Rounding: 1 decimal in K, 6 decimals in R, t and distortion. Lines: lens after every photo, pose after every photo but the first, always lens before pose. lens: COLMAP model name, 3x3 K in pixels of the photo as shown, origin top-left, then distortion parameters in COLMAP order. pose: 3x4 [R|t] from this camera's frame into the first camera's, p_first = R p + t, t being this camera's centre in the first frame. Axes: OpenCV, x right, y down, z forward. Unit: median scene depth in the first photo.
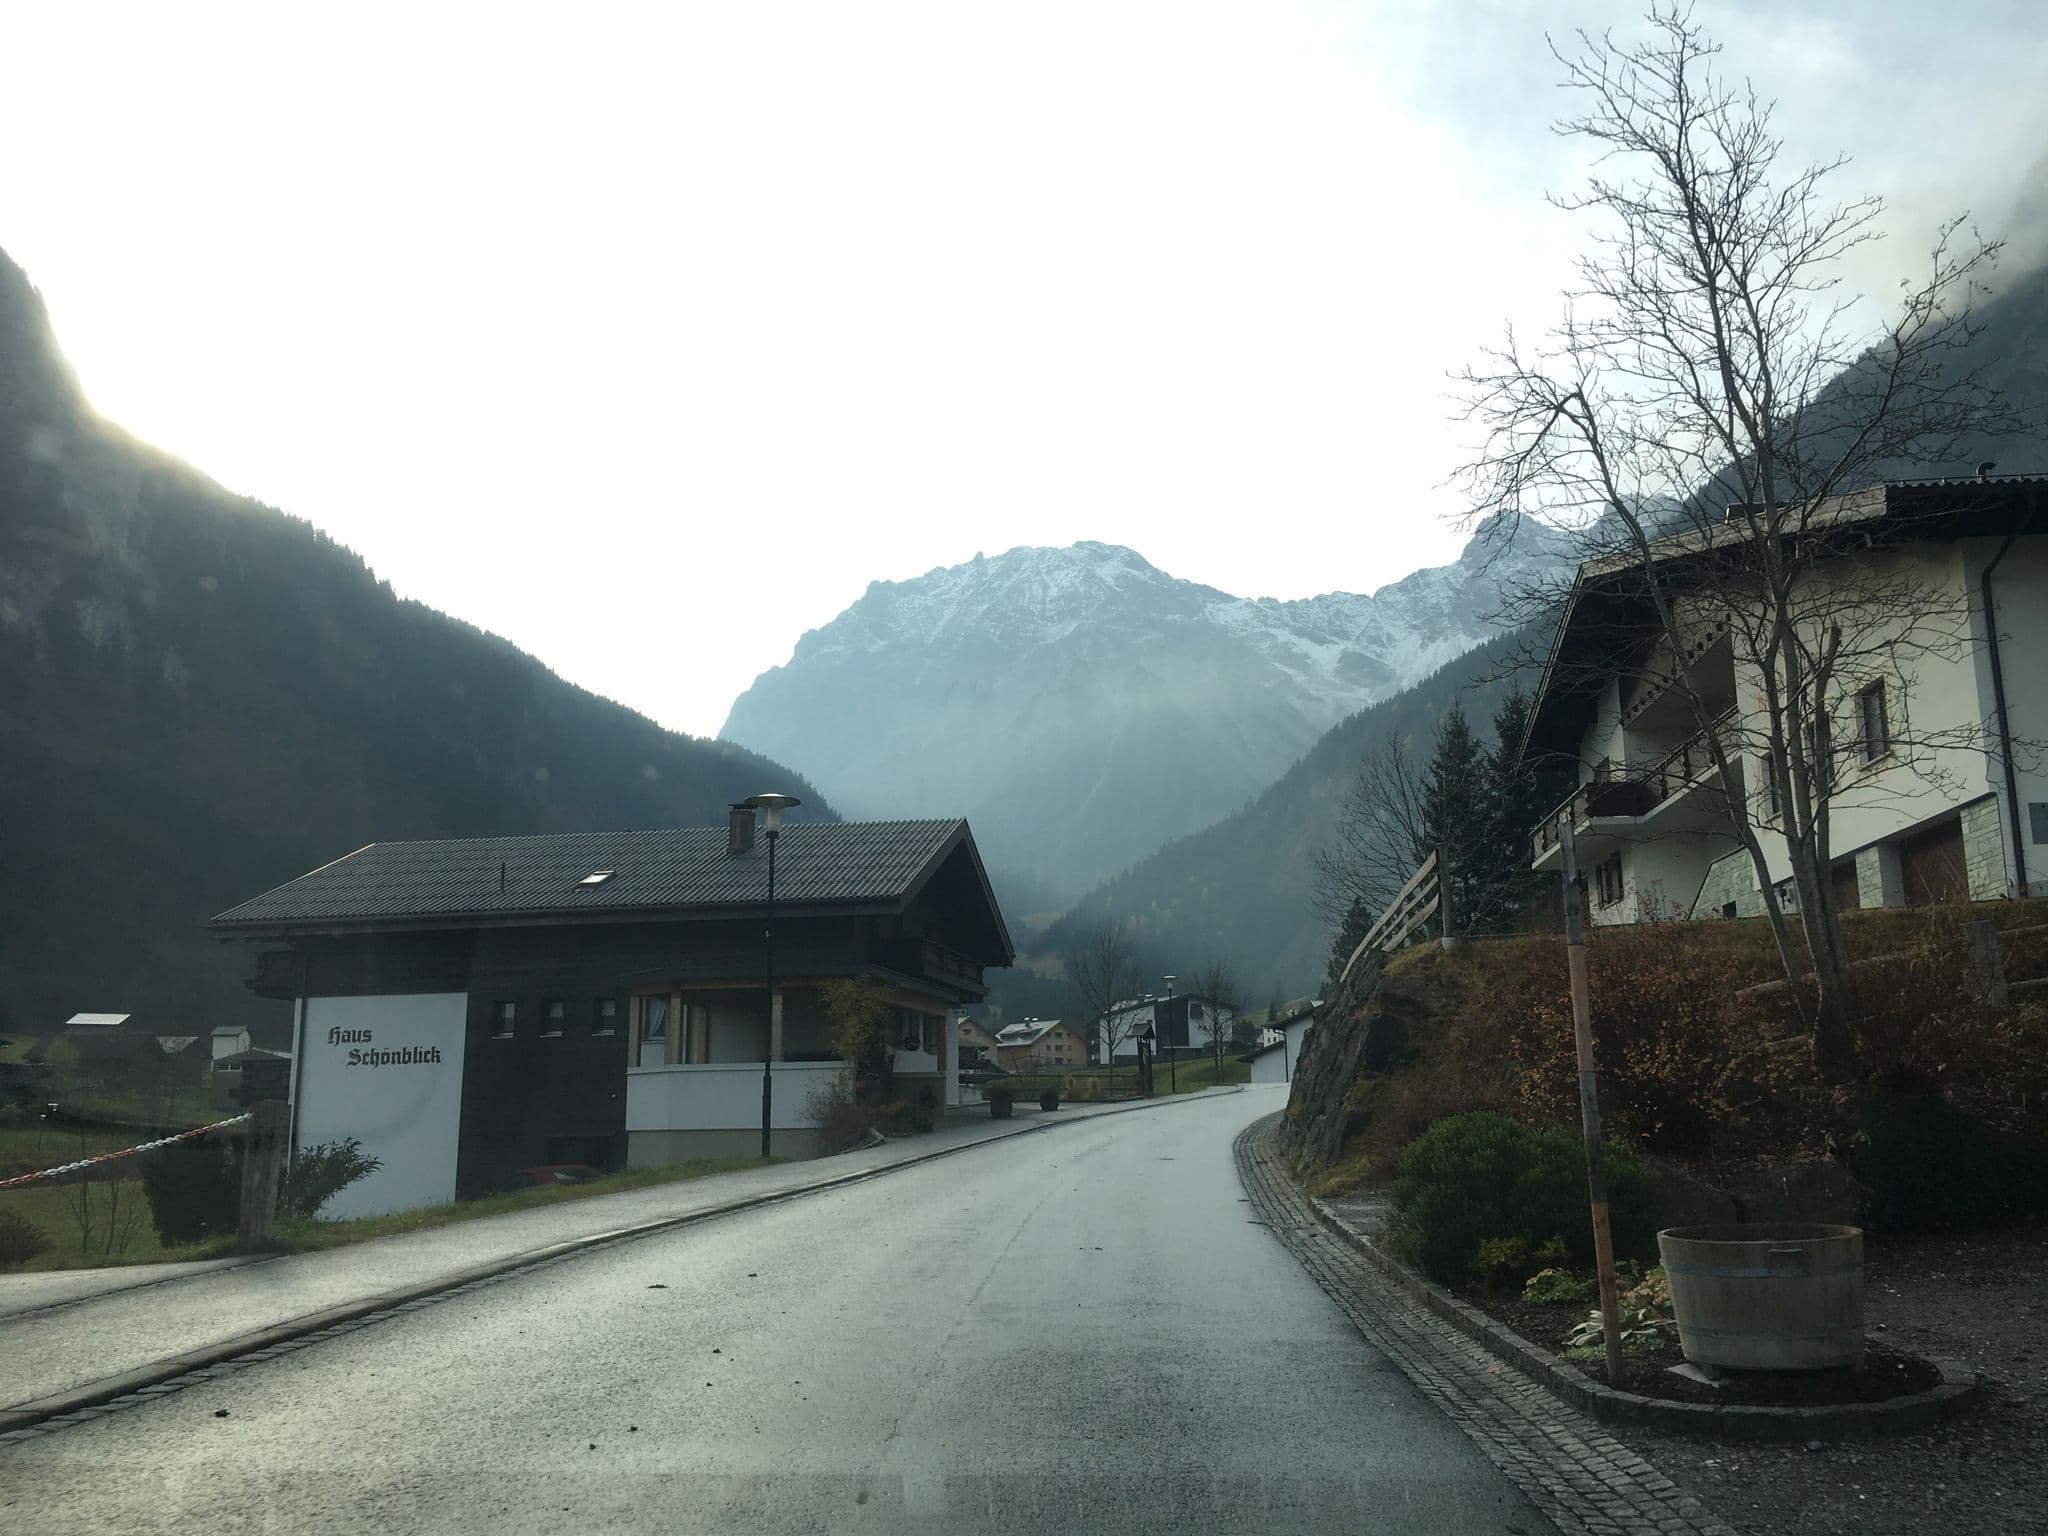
lens RADIAL K [[1679.2, 0, 1024.0], [0, 1679.2, 768.0], [0, 0, 1]] dist [0.033431, -0.048345]
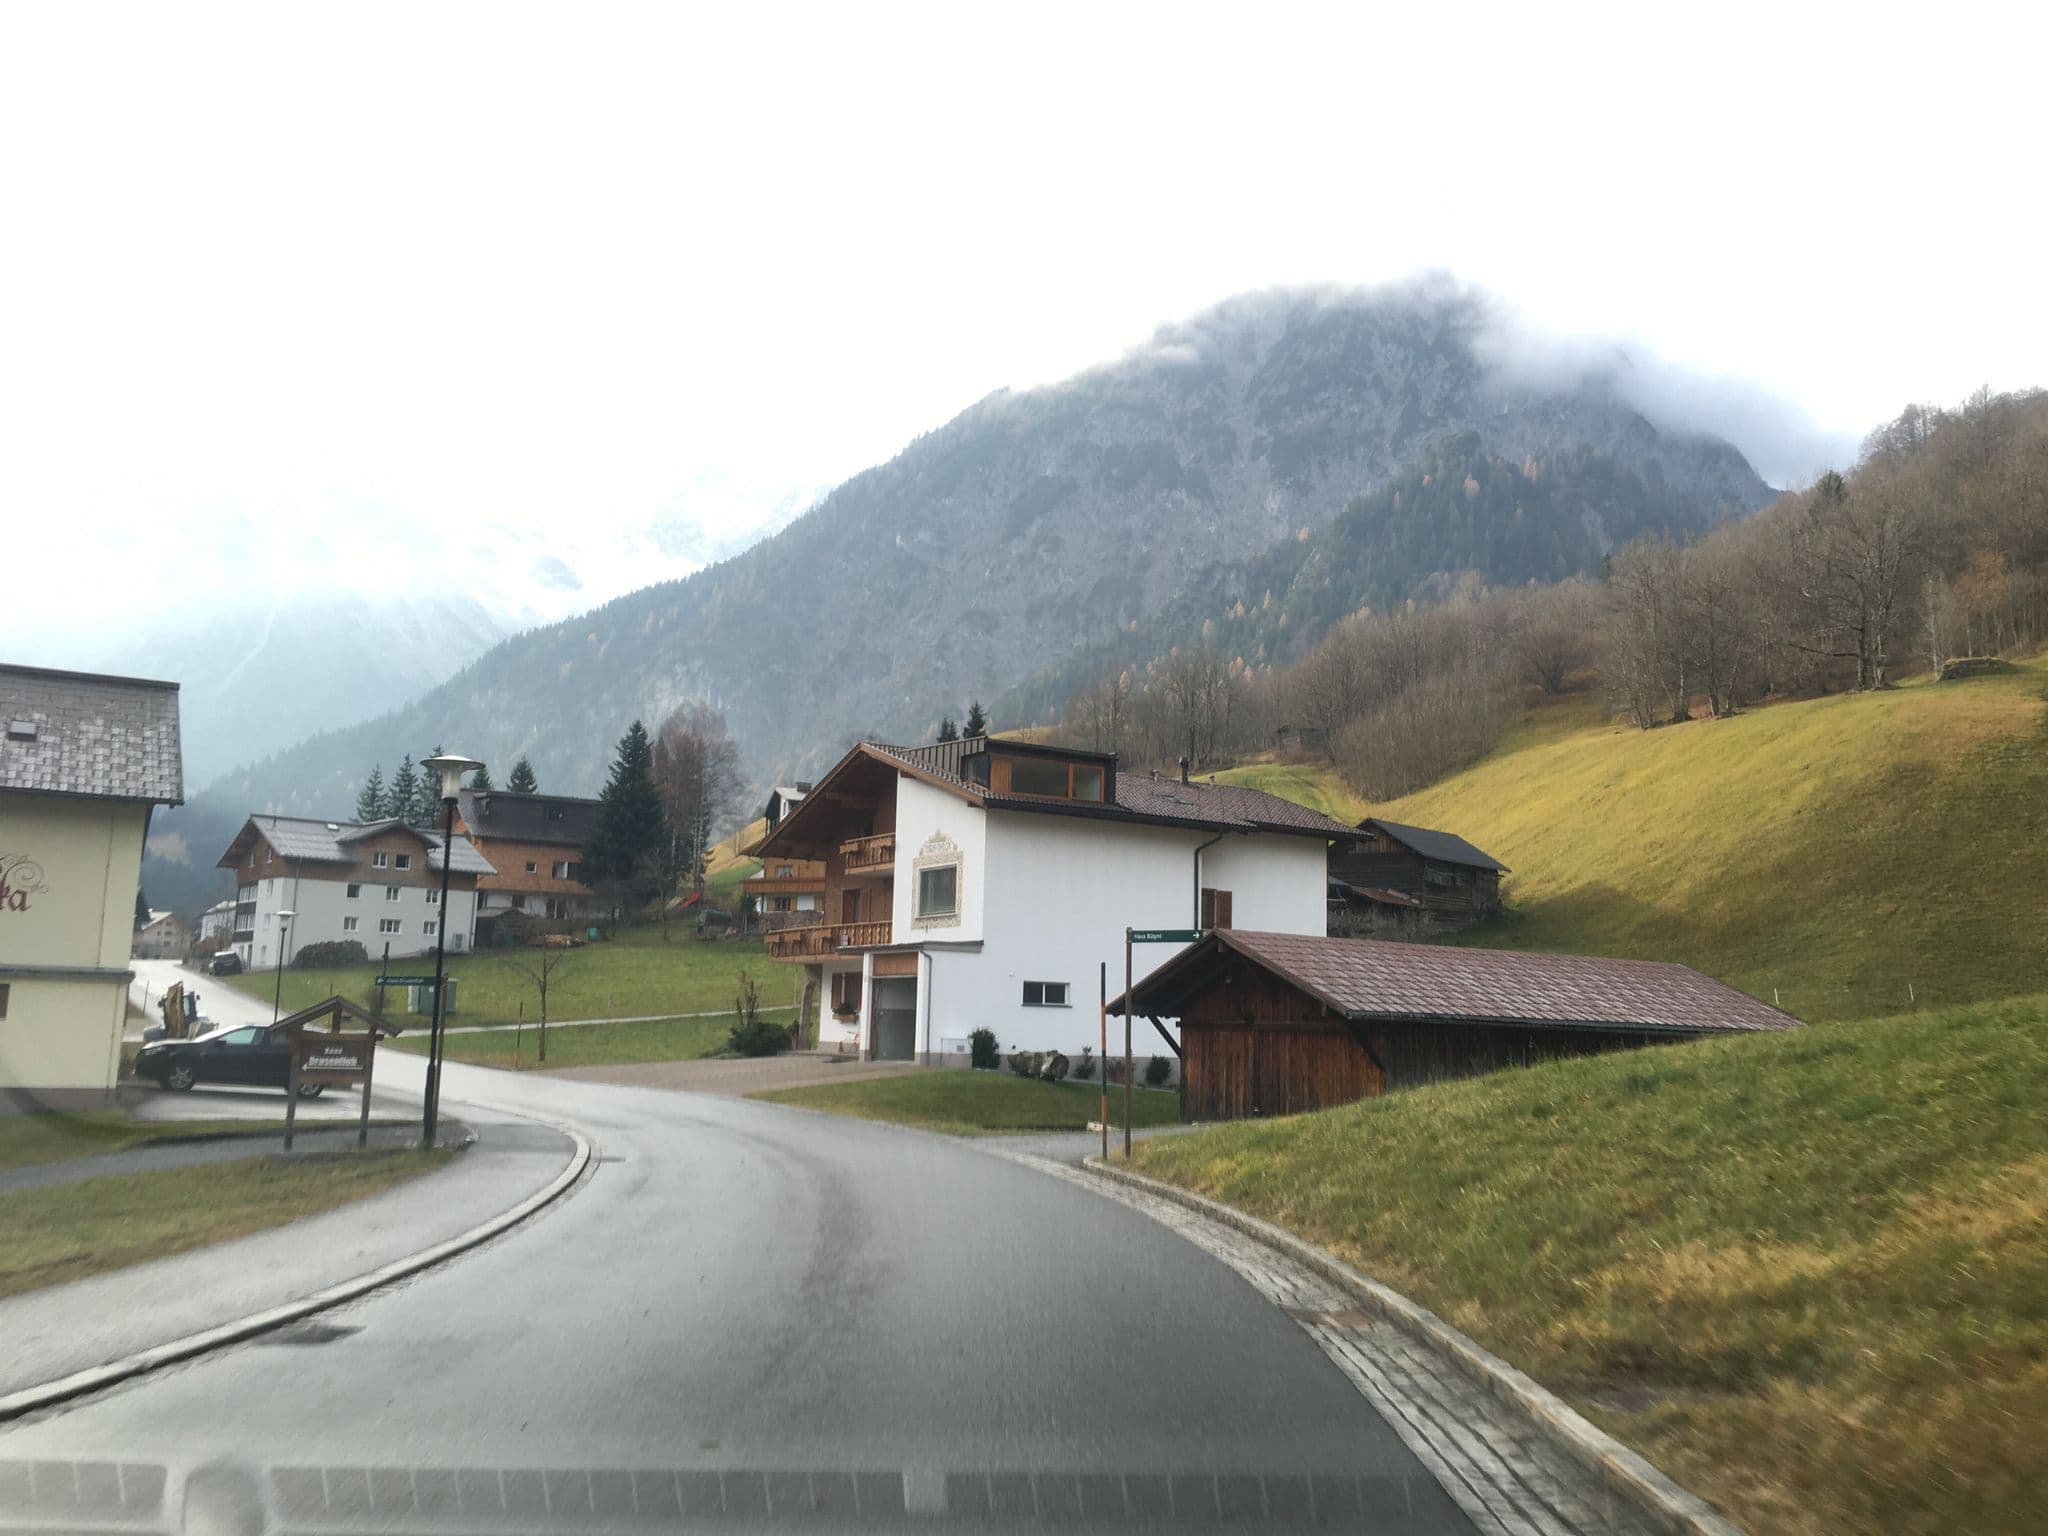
lens RADIAL K [[1695.3, 0, 1024.0], [0, 1695.3, 768.0], [0, 0, 1]] dist [0.035843, -0.004140]
pose [[0.885542, 0.097889, 0.454128, -0.000501], [-0.124186, 0.991854, 0.028362, -0.006810], [-0.447653, -0.081512, 0.890485, -0.038537]]
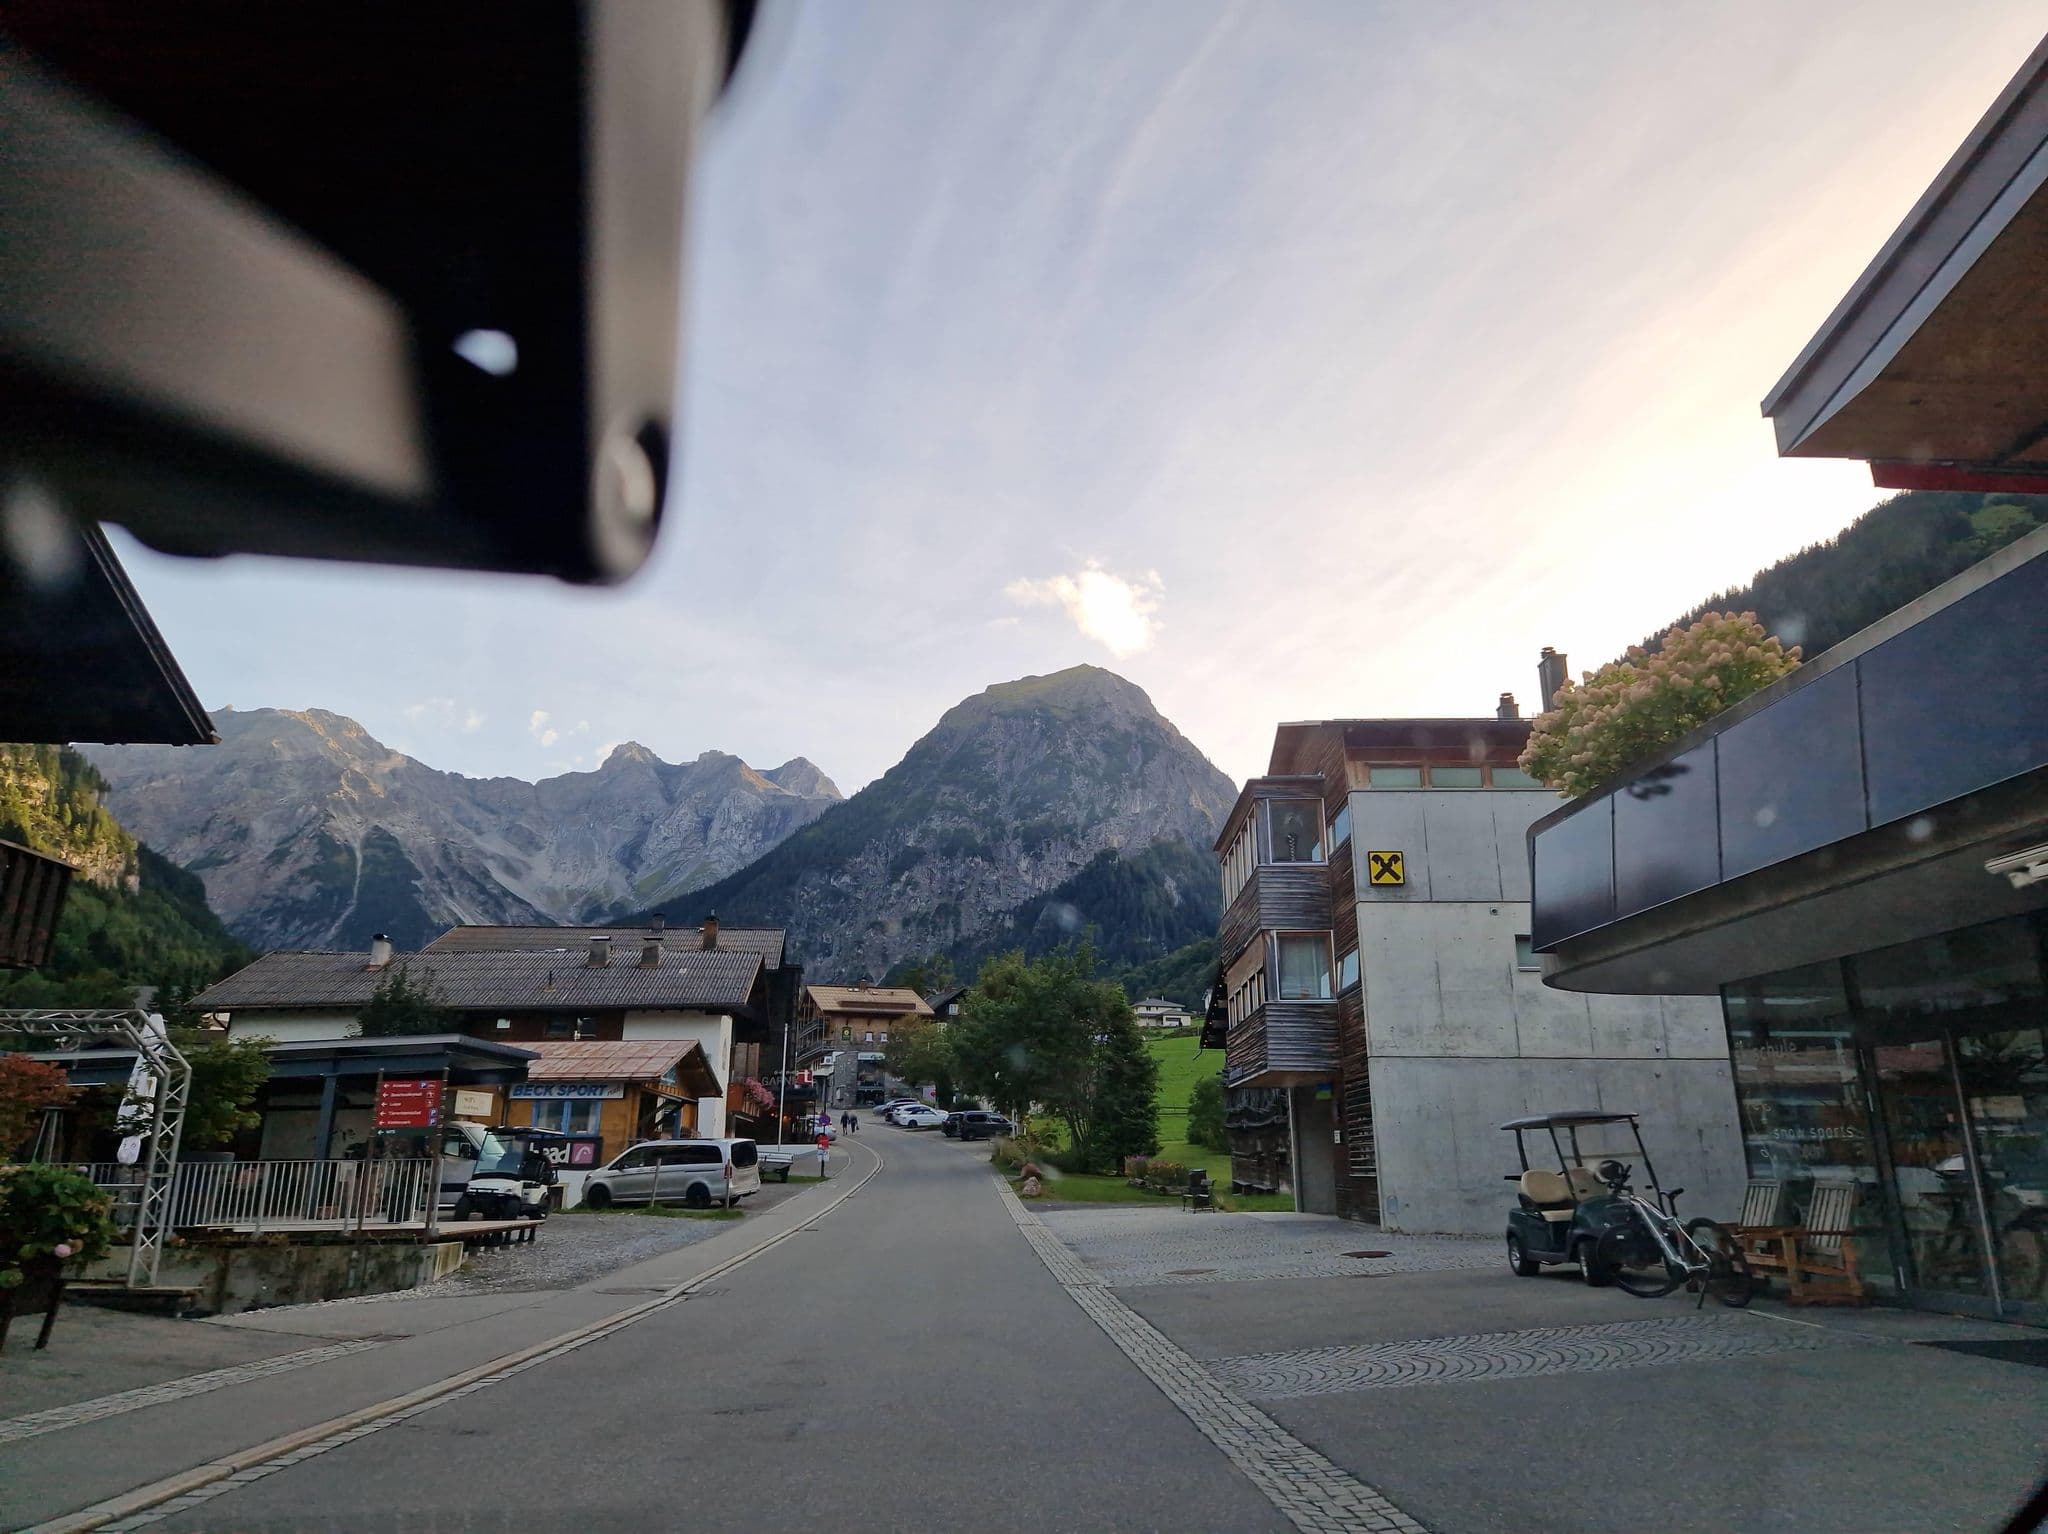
lens RADIAL K [[1336.2, 0, 1088.2], [0, 1336.2, 728.0], [0, 0, 1]] dist [0.000447, 0.000916]
pose [[0.779760, 0.181371, 0.599232, -0.128218], [-0.111927, 0.982084, -0.151603, -0.032555], [-0.615993, 0.051143, 0.786090, -0.207327]]
